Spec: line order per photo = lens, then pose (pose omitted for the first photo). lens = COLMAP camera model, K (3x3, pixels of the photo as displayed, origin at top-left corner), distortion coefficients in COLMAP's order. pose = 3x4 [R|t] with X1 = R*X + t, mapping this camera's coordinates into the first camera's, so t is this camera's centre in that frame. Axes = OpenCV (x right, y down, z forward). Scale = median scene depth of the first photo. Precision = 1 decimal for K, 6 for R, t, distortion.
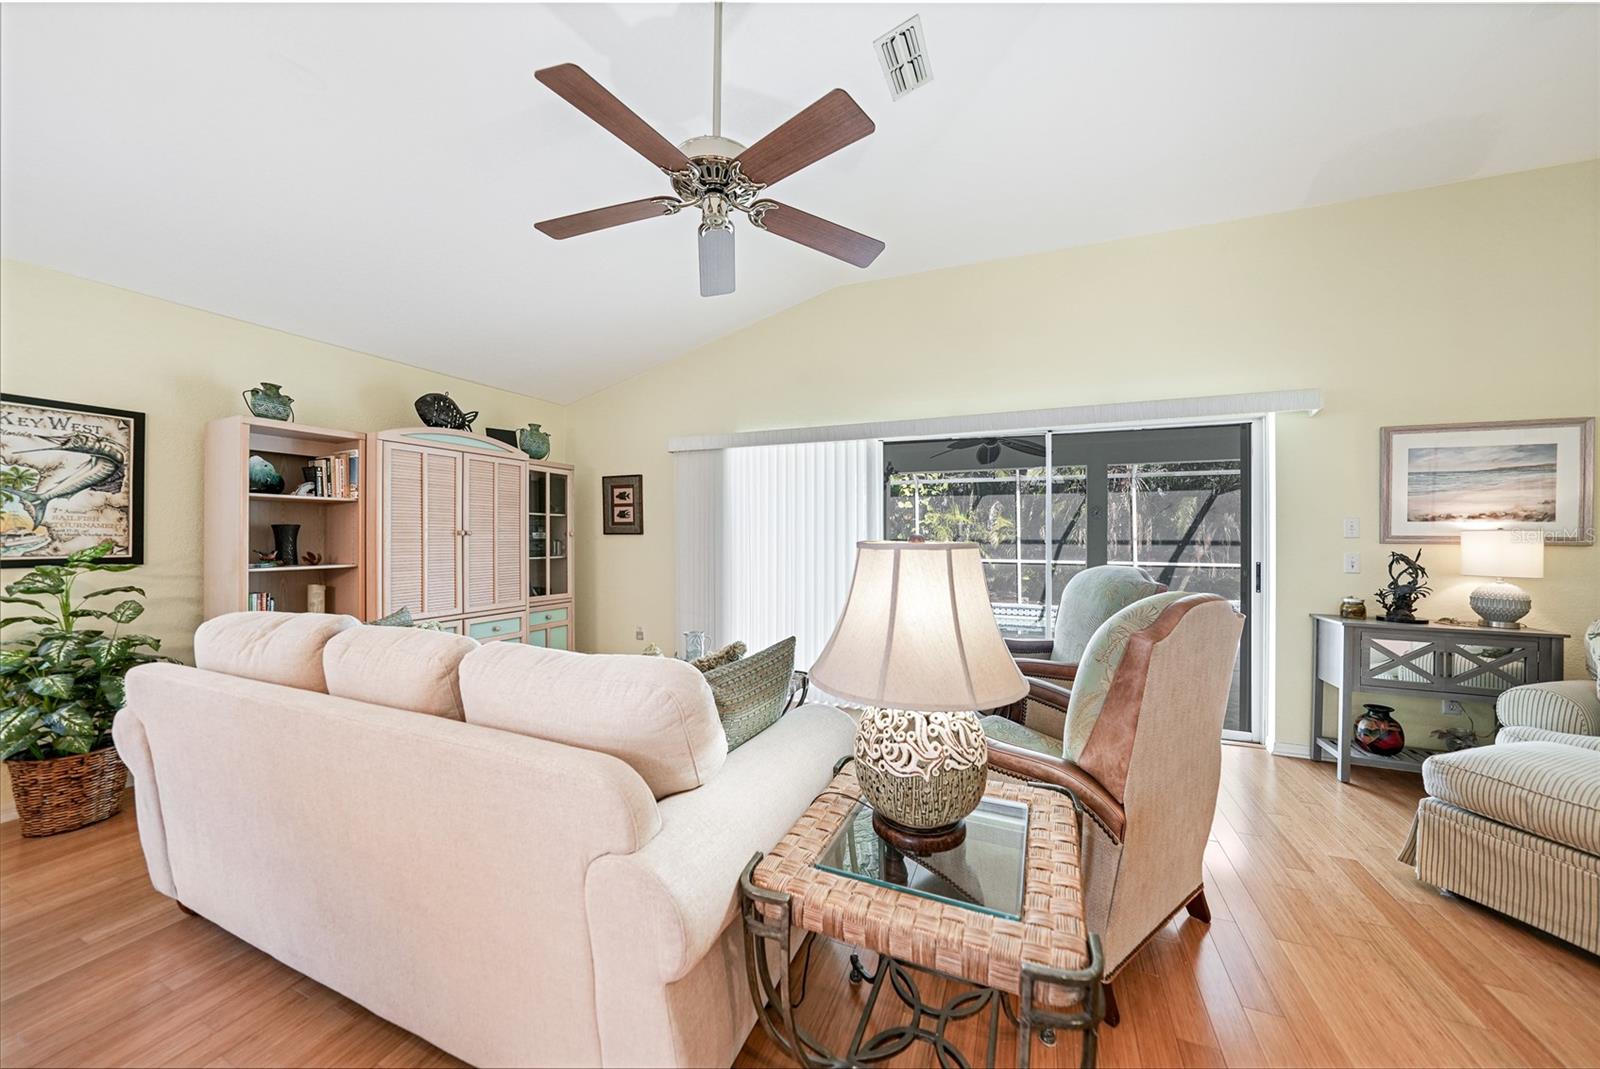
lens RADIAL K [[565.0, 0, 804.3], [0, 565.0, 525.9], [0, 0, 1]] dist [-0.036571, 0.009534]
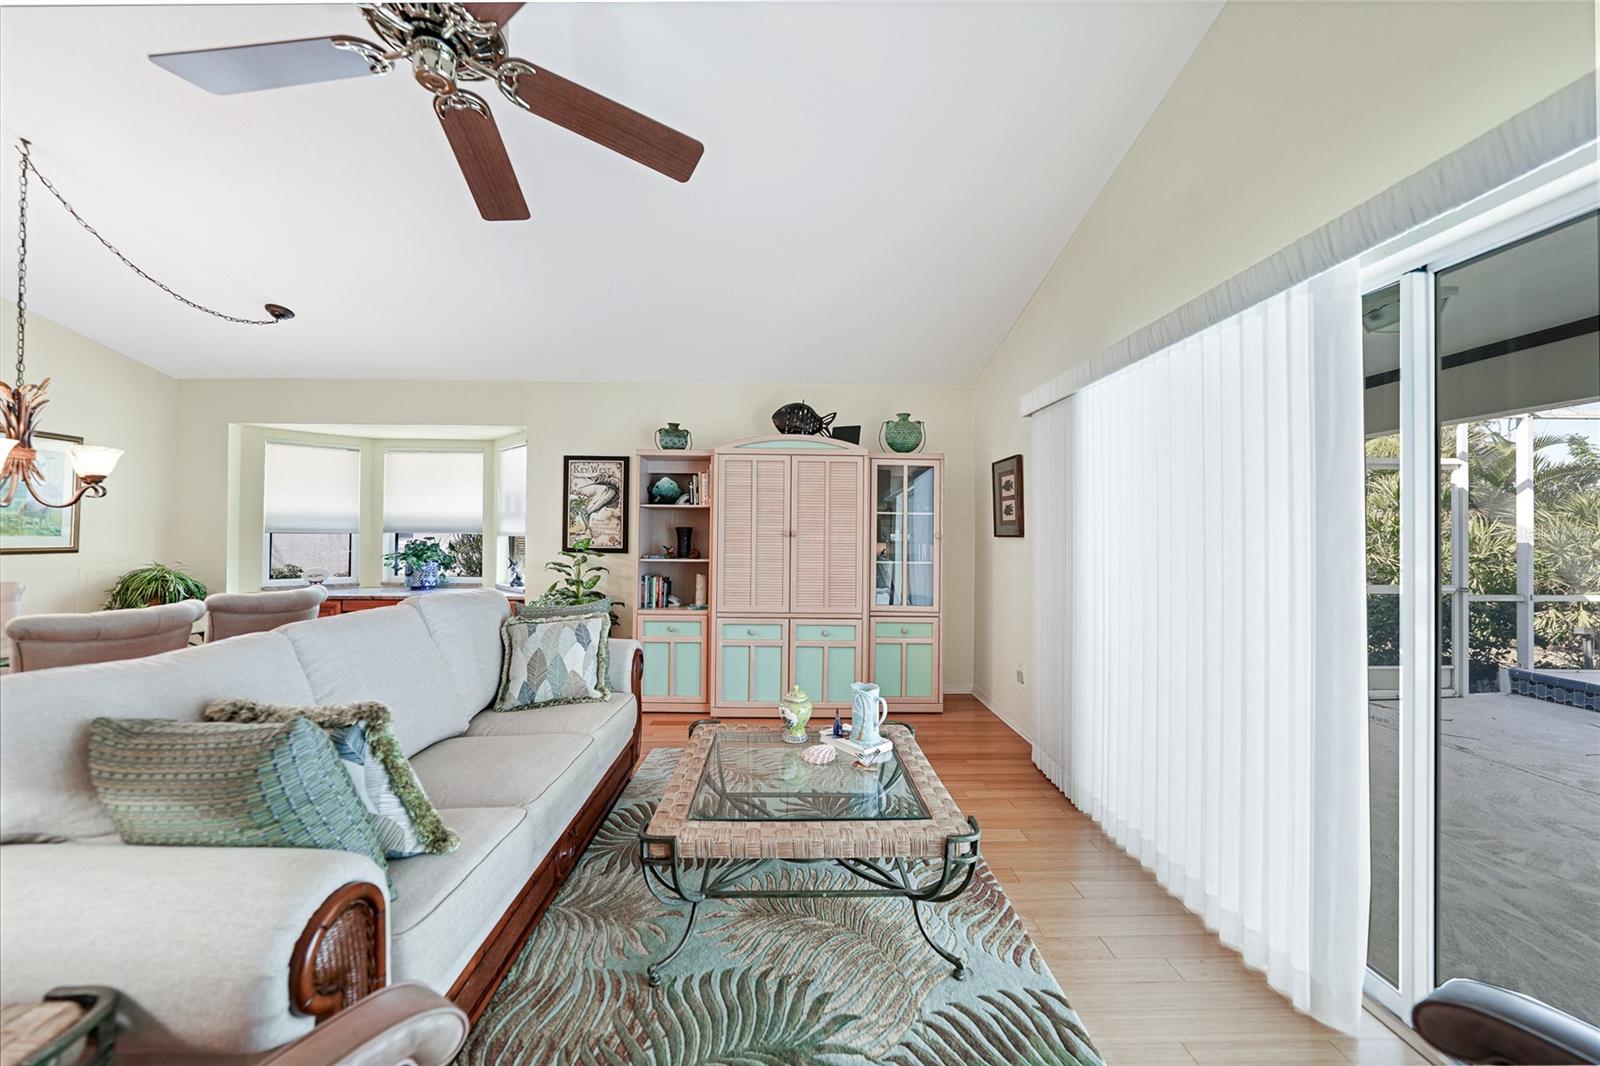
lens RADIAL K [[565.0, 0, 804.3], [0, 565.0, 524.4], [0, 0, 1]] dist [-0.036571, 0.009534]
pose [[0.407486, -0.012643, -0.913124, 0.428185], [0.006782, 0.999918, -0.010818, 0.008110], [0.913186, -0.001785, 0.407538, 0.736807]]
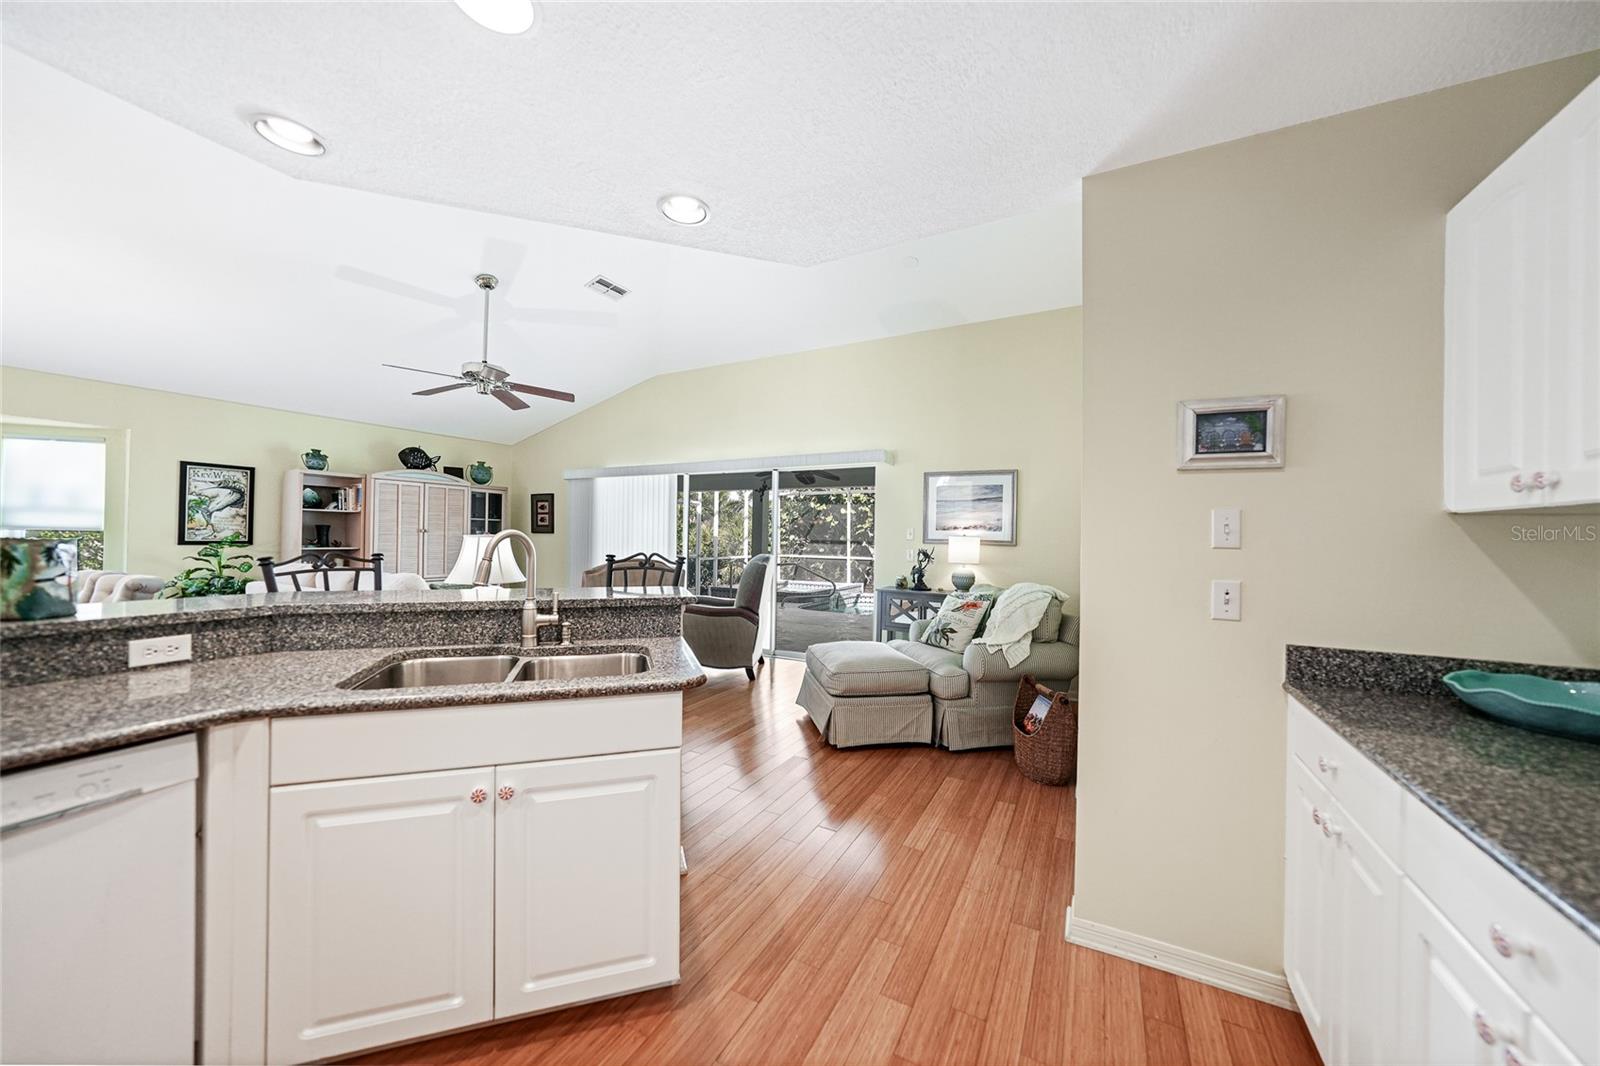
lens RADIAL K [[565.0, 0, 804.3], [0, 565.0, 524.4], [0, 0, 1]] dist [-0.036571, 0.009534]
pose [[0.995246, 0.010232, -0.096853, 0.863651], [-0.010774, 0.999929, -0.005075, -0.012911], [0.096795, 0.006094, 0.995286, -0.701993]]
